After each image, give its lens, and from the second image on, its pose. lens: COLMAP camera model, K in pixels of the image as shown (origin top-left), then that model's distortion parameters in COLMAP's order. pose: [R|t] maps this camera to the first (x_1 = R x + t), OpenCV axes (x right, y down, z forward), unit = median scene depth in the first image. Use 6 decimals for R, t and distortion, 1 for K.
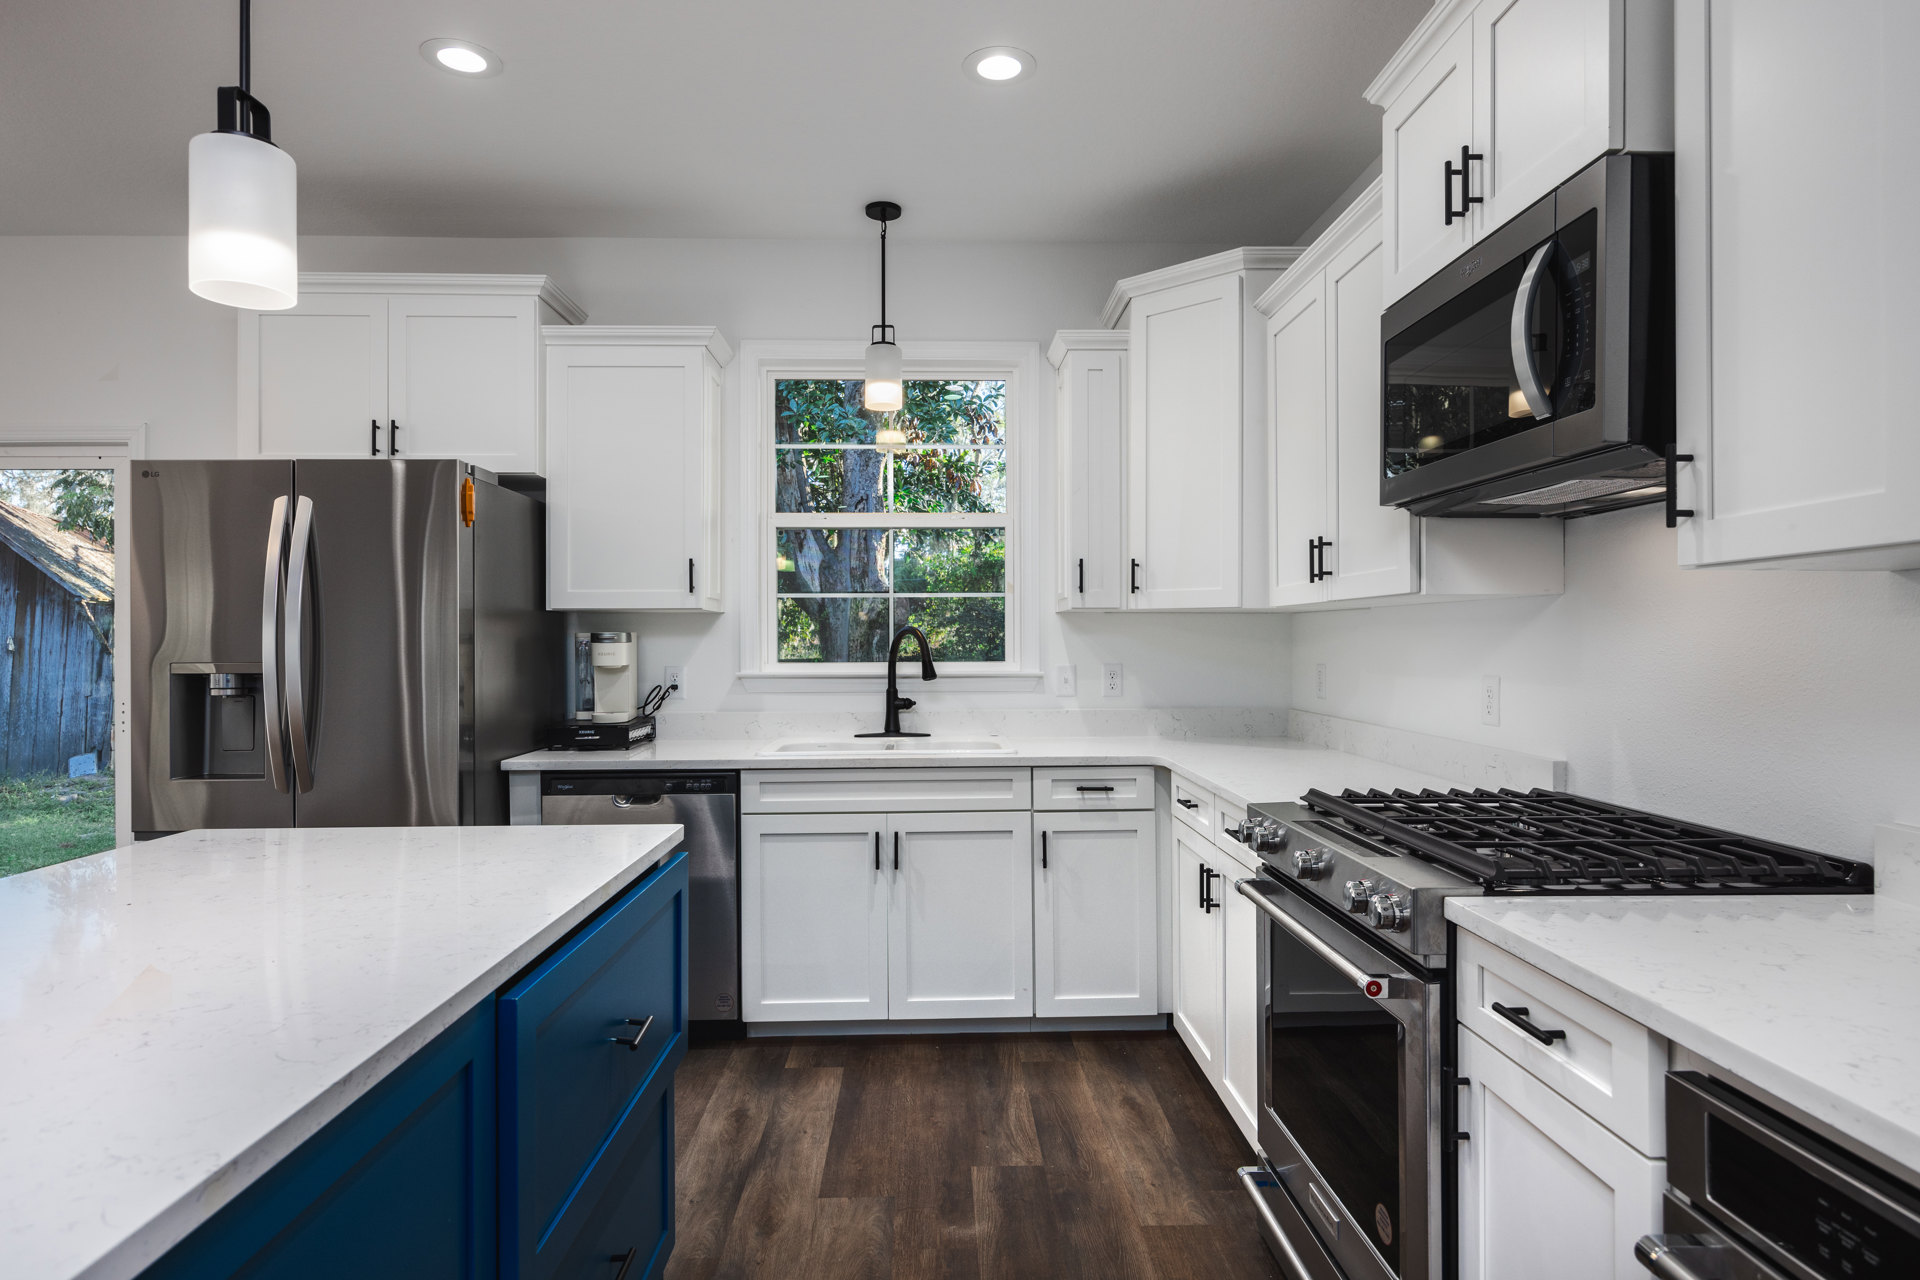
lens RADIAL K [[1037.1, 0, 960.6], [0, 1037.1, 642.7], [0, 0, 1]] dist [-0.012496, 0.001488]
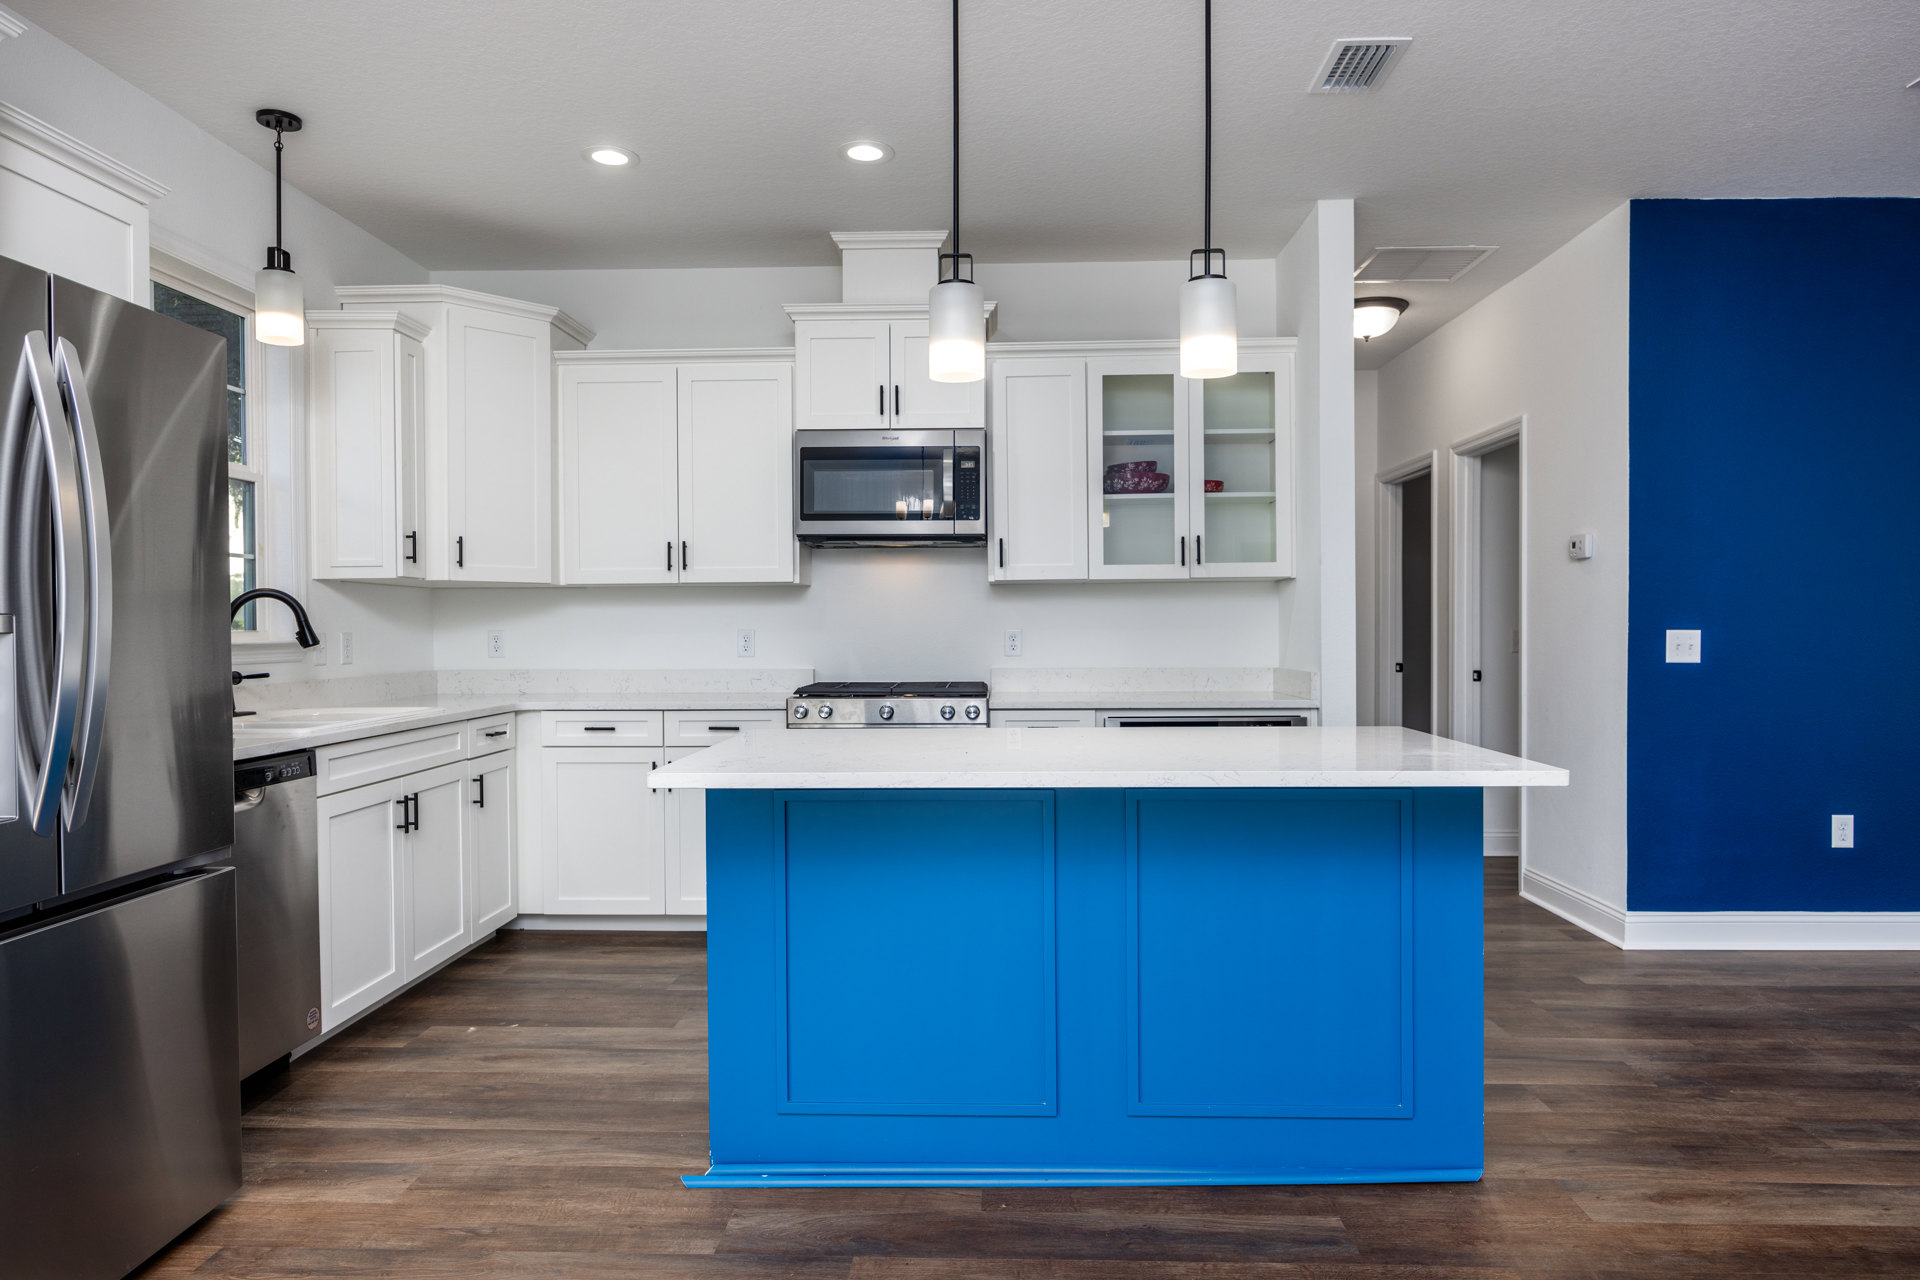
lens RADIAL K [[1179.7, 0, 954.3], [0, 1179.7, 630.7], [0, 0, 1]] dist [-0.005338, 0.002280]
pose [[0.076408, -0.003464, 0.997071, -1.164809], [0.007869, 0.999965, 0.002871, 0.025457], [-0.997046, 0.007627, 0.076432, 0.387483]]
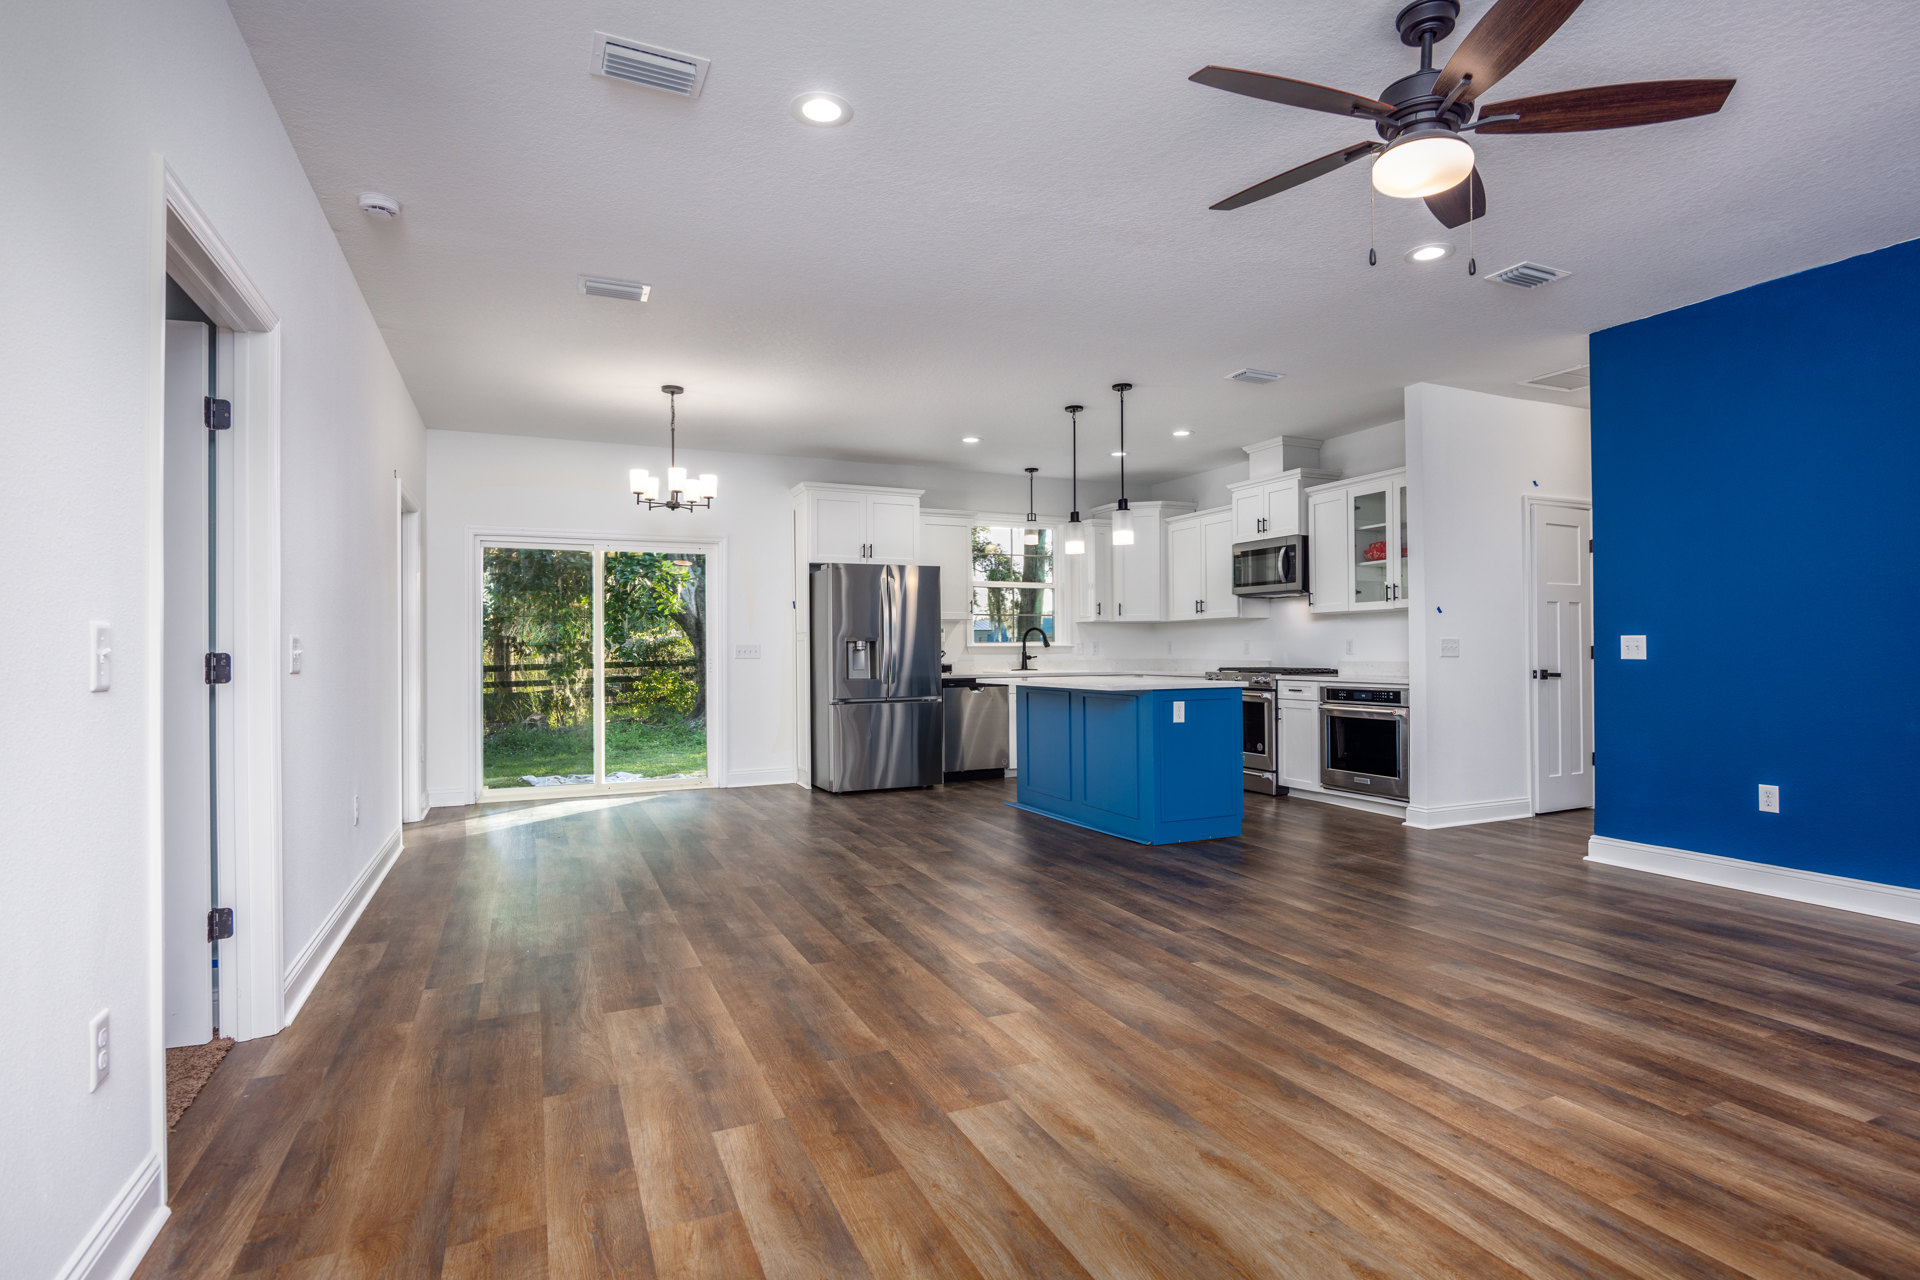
lens RADIAL K [[942.4, 0, 962.3], [0, 942.4, 650.3], [0, 0, 1]] dist [-0.011541, 0.000632]
pose [[0.925828, -0.003865, 0.377925, -1.285399], [0.005577, 0.999979, -0.003436, 0.057179], [-0.377903, 0.005289, 0.925830, -1.295868]]
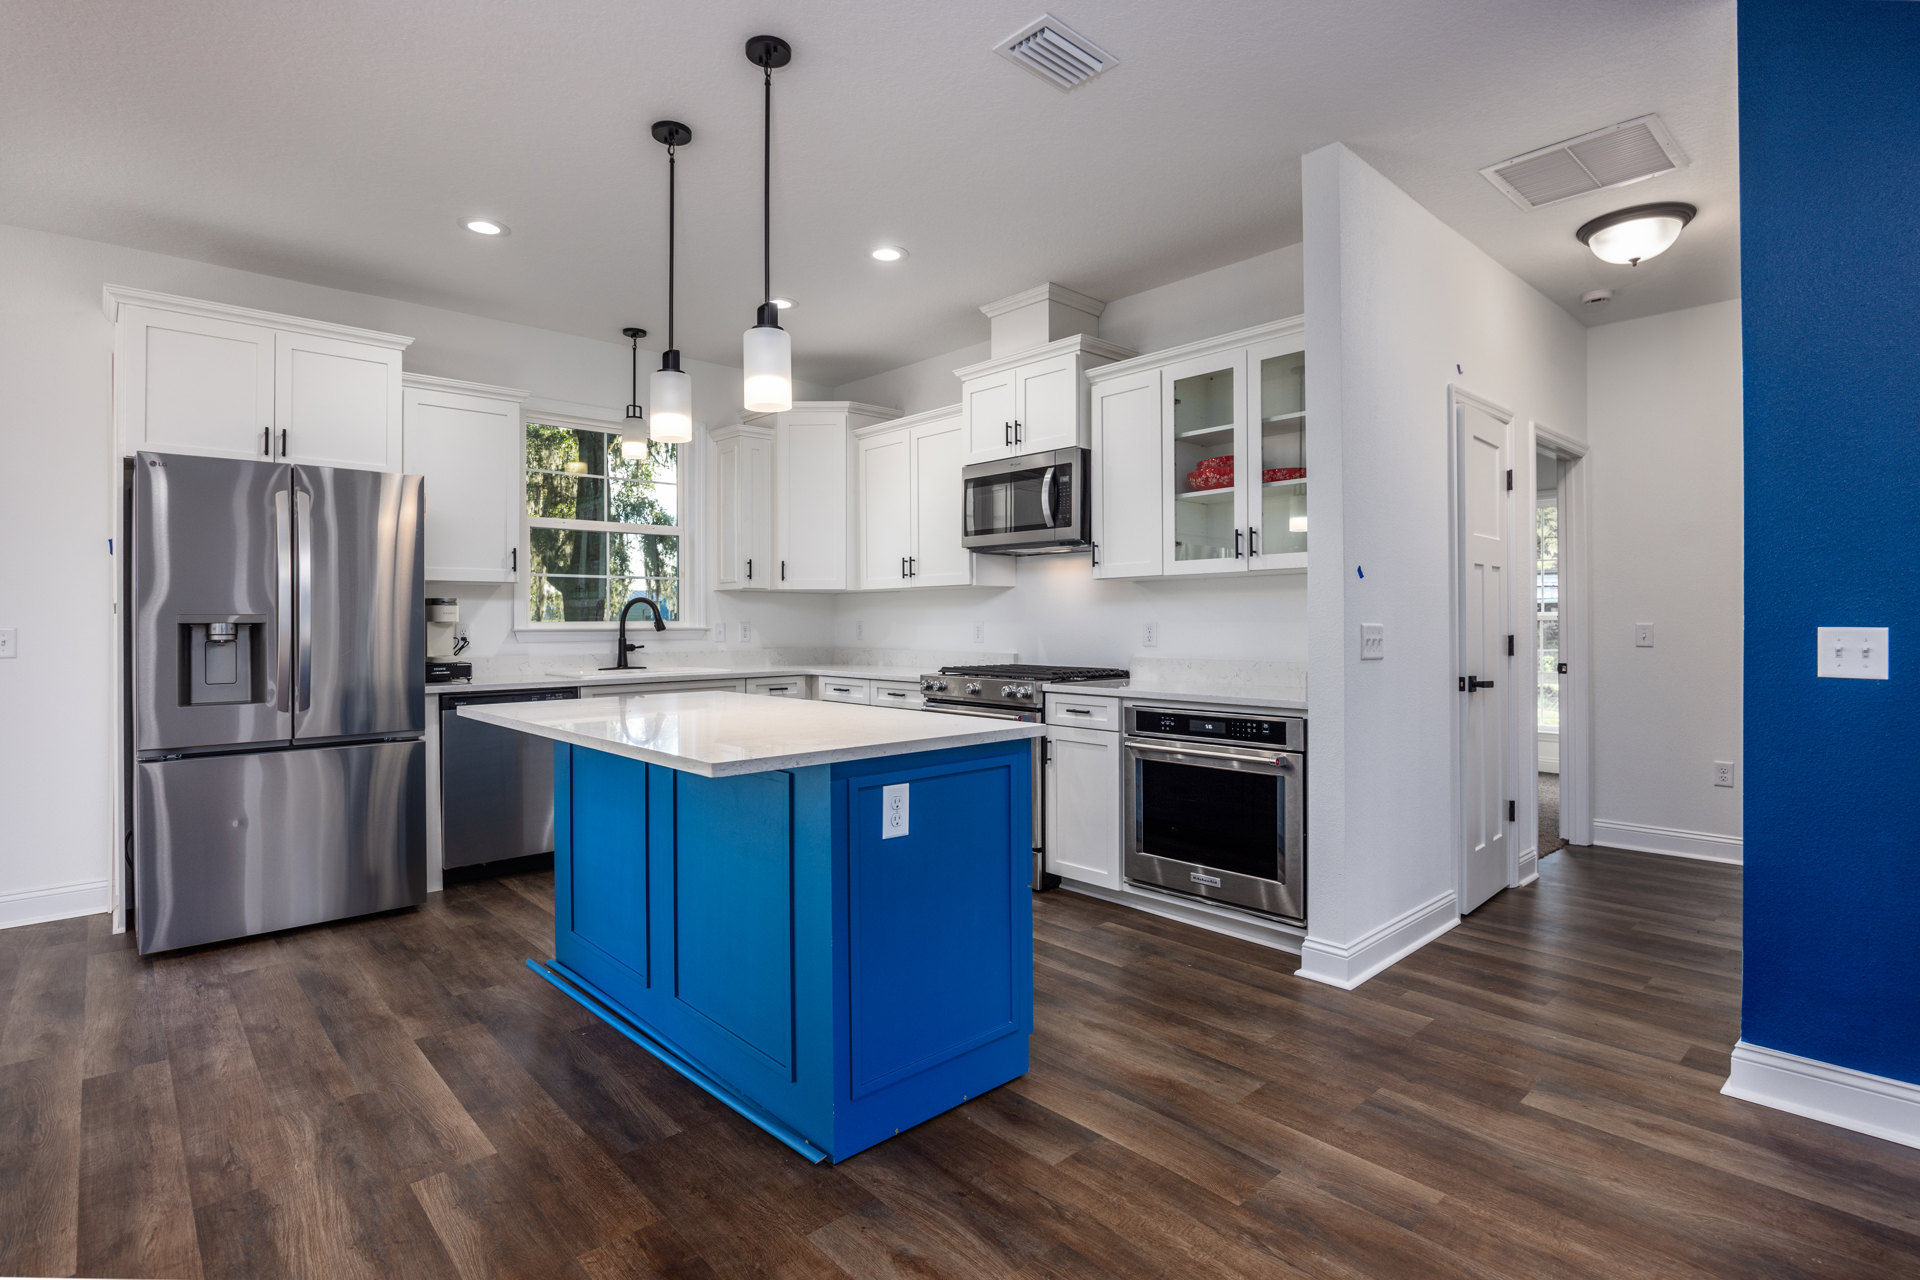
lens RADIAL K [[942.4, 0, 939.8], [0, 942.4, 617.6], [0, 0, 1]] dist [-0.011541, 0.000632]
pose [[0.766912, 0.003111, 0.641745, -0.707930], [0.002594, 0.999965, -0.007947, 0.031535], [-0.641748, 0.007760, 0.766877, -0.432869]]
